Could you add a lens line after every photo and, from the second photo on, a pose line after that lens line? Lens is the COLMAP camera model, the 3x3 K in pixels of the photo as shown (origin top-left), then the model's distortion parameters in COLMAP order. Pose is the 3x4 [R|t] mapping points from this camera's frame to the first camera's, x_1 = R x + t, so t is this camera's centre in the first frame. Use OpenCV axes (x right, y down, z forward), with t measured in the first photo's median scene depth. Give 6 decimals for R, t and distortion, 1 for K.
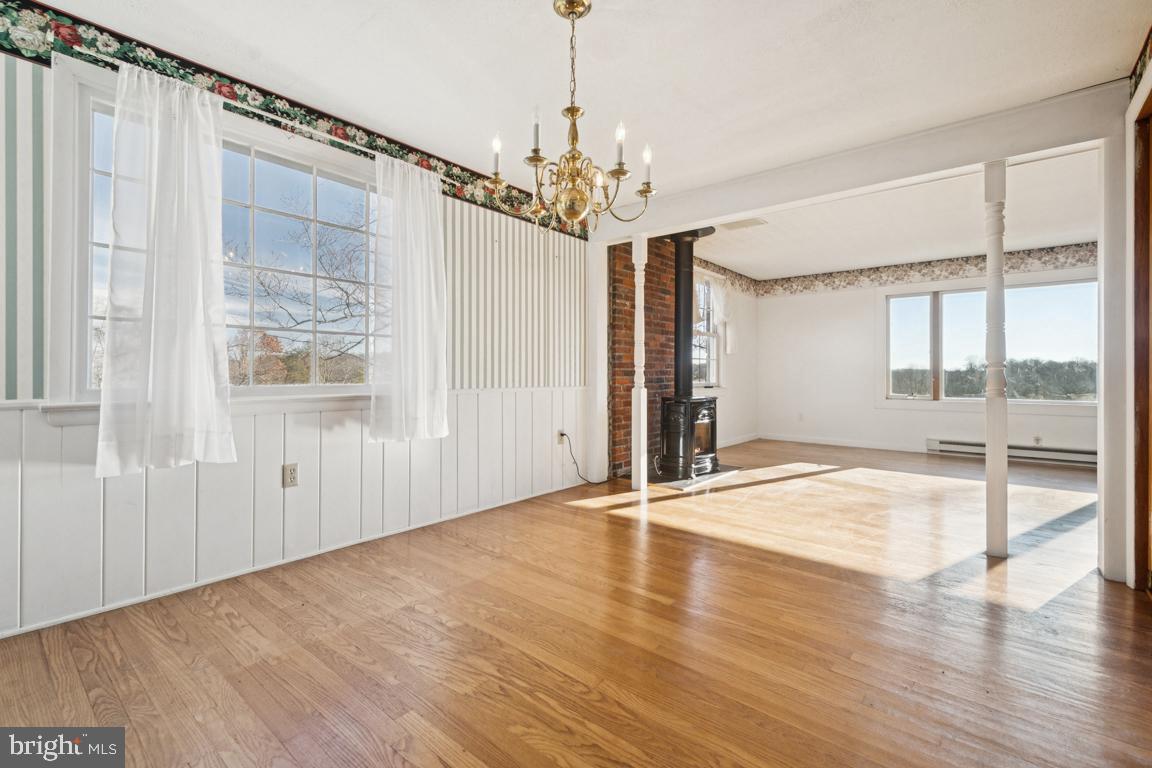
lens RADIAL K [[514.6, 0, 541.1], [0, 514.6, 374.4], [0, 0, 1]] dist [0.016071, -0.006695]
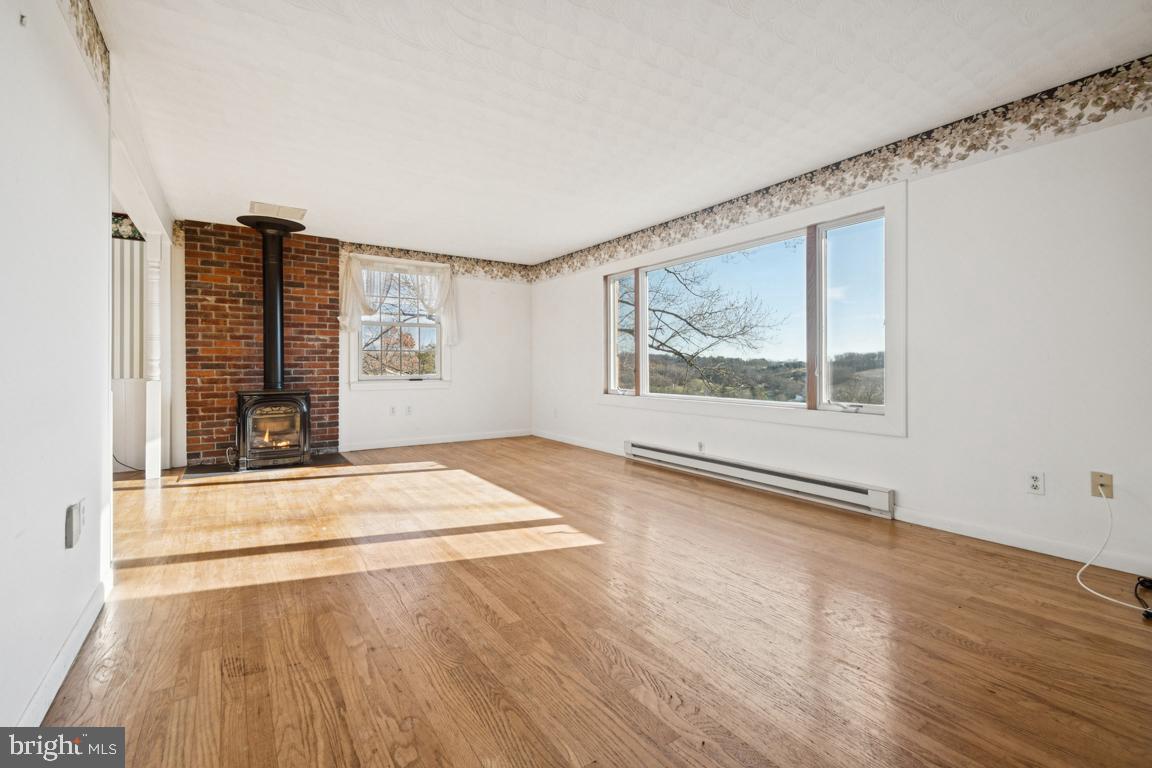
lens RADIAL K [[514.6, 0, 560.9], [0, 514.6, 361.9], [0, 0, 1]] dist [0.016071, -0.006695]
pose [[0.967138, -0.004454, -0.254212, 0.866059], [0.002666, 0.999969, -0.007375, -0.001186], [0.254237, 0.006455, 0.967120, 0.140268]]
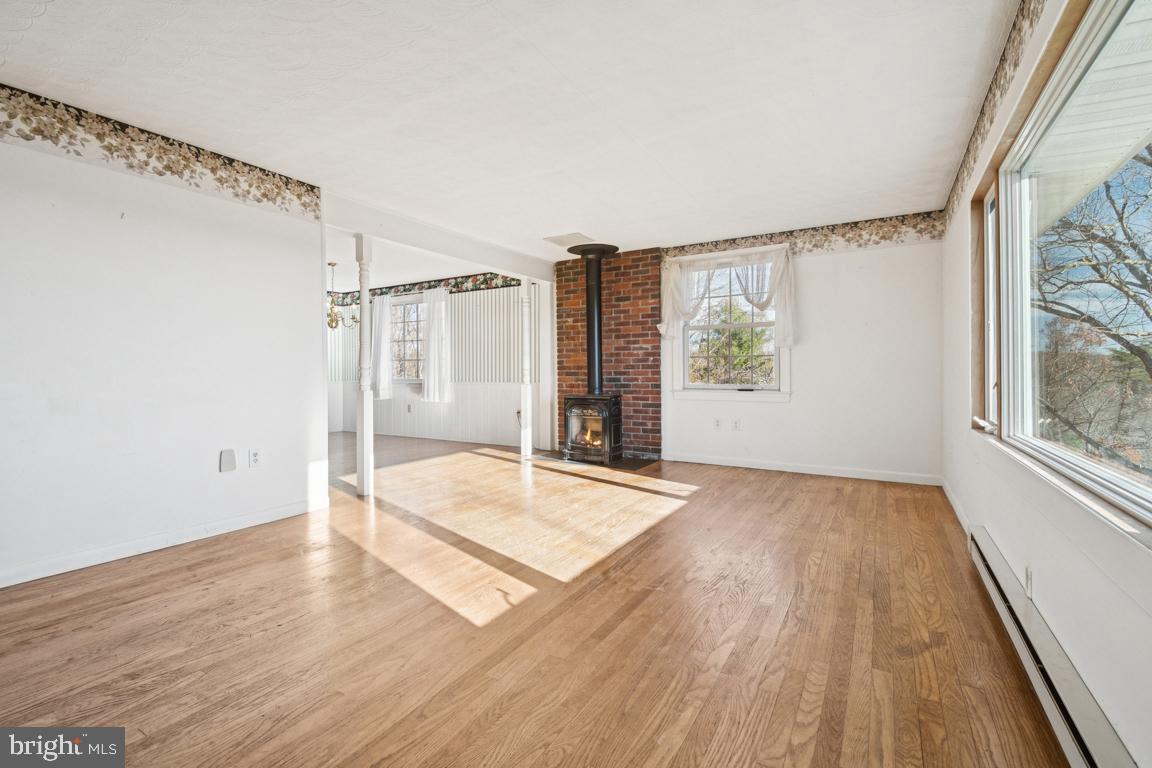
lens RADIAL K [[514.6, 0, 572.4], [0, 514.6, 375.2], [0, 0, 1]] dist [0.016071, -0.006695]
pose [[0.168294, 0.003940, -0.985729, 1.126951], [0.004707, 0.999977, 0.004801, -0.004096], [0.985726, -0.005448, 0.168272, 0.614545]]
